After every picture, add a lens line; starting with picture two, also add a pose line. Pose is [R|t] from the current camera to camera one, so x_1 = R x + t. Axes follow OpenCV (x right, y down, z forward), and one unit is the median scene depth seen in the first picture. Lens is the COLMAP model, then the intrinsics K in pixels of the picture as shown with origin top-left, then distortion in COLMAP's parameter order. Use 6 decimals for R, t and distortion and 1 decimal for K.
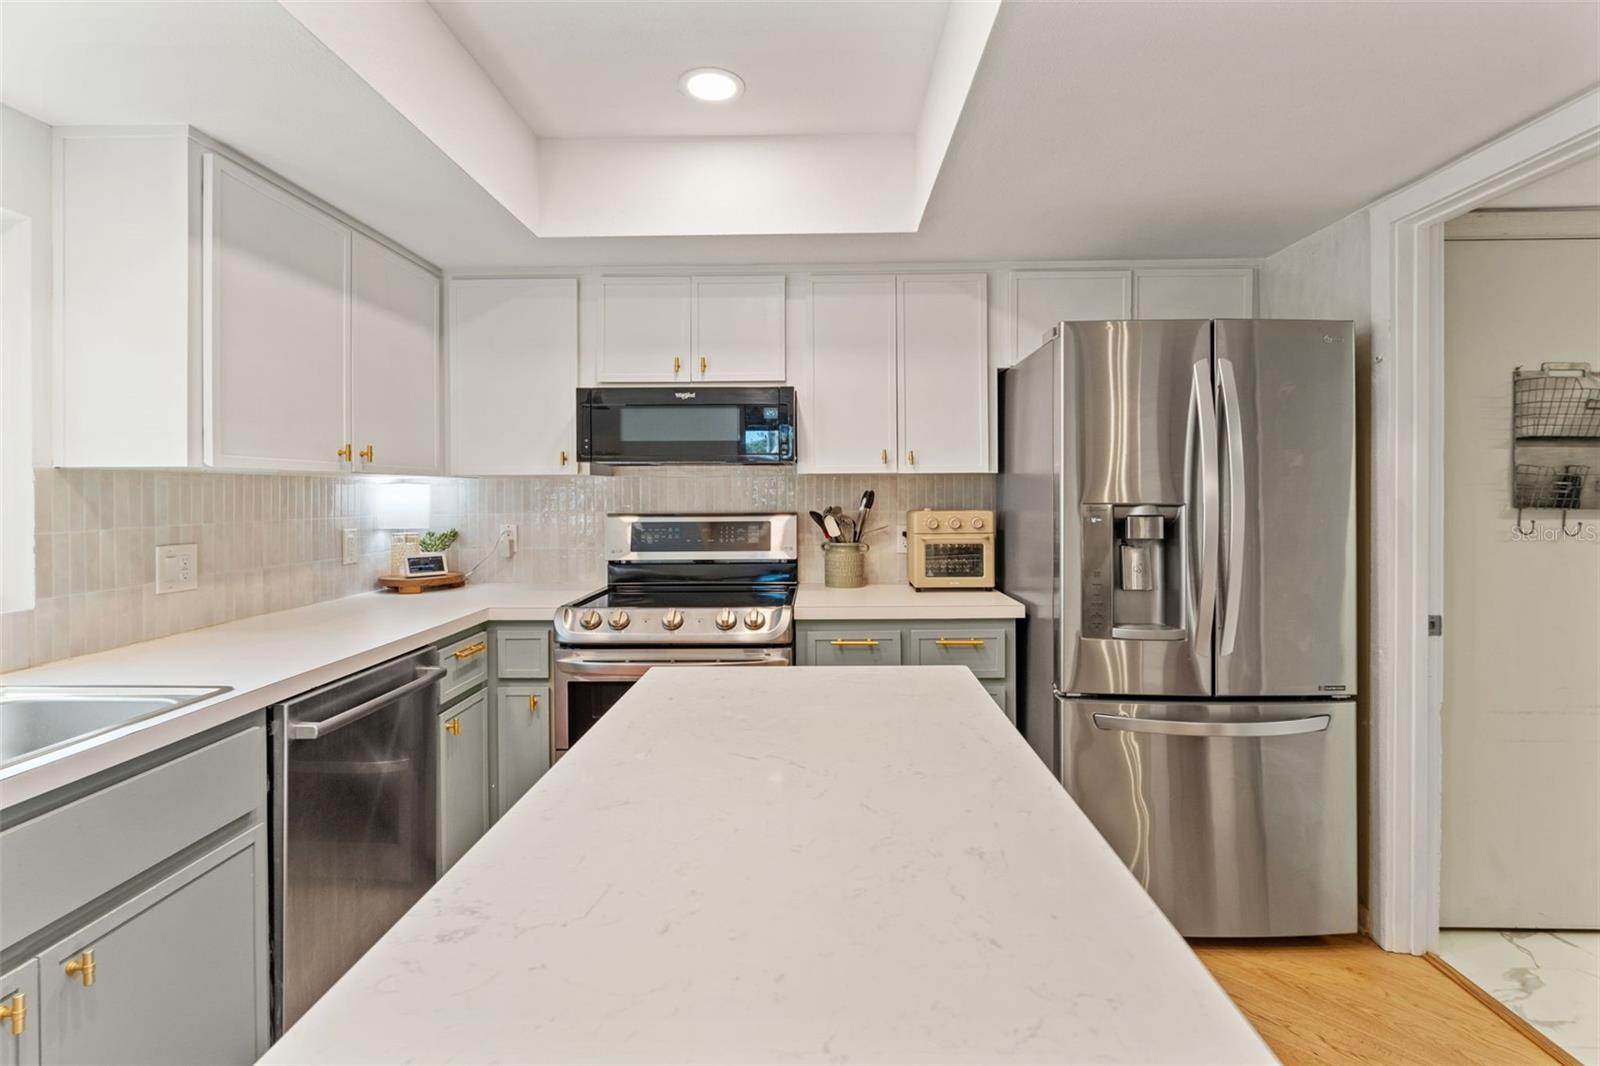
lens RADIAL K [[742.4, 0, 819.8], [0, 742.4, 492.5], [0, 0, 1]] dist [-0.002254, -0.000696]
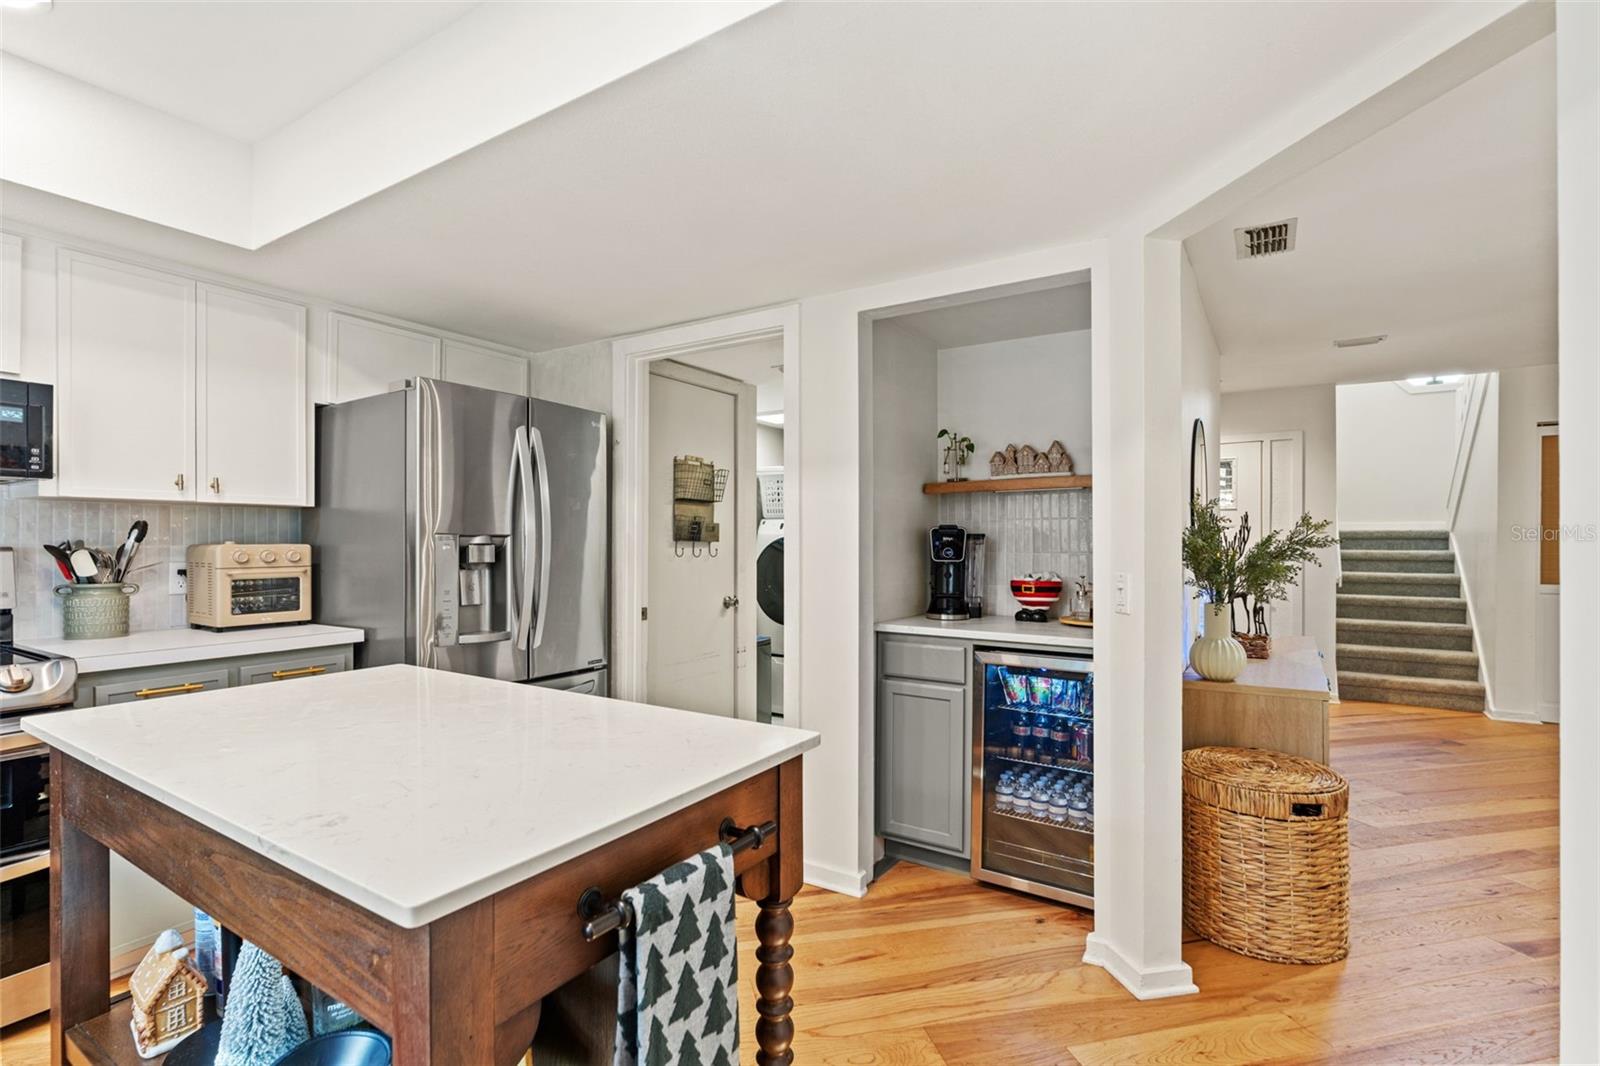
lens RADIAL K [[742.4, 0, 791.3], [0, 742.4, 539.4], [0, 0, 1]] dist [-0.002254, -0.000696]
pose [[0.527913, 0.009111, 0.849249, -0.276336], [-0.000987, 0.999948, -0.010114, 0.028129], [-0.849298, 0.004501, 0.527895, -0.083582]]
